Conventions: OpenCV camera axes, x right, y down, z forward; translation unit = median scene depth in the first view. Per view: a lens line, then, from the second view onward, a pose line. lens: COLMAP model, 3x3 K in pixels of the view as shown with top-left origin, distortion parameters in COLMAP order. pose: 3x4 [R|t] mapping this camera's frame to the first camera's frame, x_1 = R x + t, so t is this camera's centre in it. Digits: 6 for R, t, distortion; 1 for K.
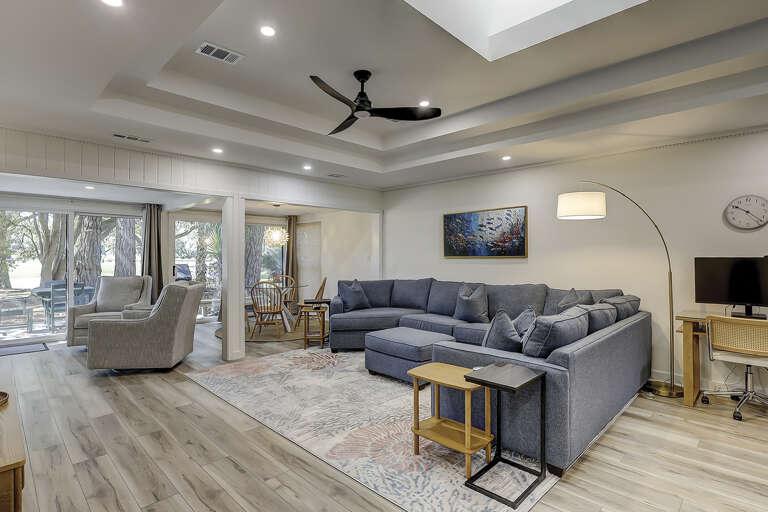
lens RADIAL K [[381.7, 0, 391.0], [0, 381.7, 256.5], [0, 0, 1]] dist [0.000941, 0.000981]
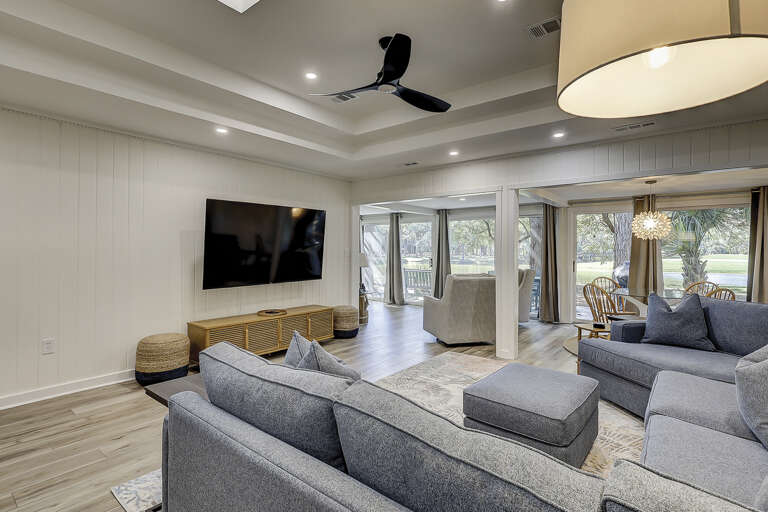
lens RADIAL K [[381.7, 0, 391.0], [0, 381.7, 256.5], [0, 0, 1]] dist [0.000941, 0.000981]
pose [[0.096566, 0.028301, -0.994924, 0.656646], [-0.006963, 0.999590, 0.027758, -0.014855], [0.995302, 0.004247, 0.096724, 0.764590]]
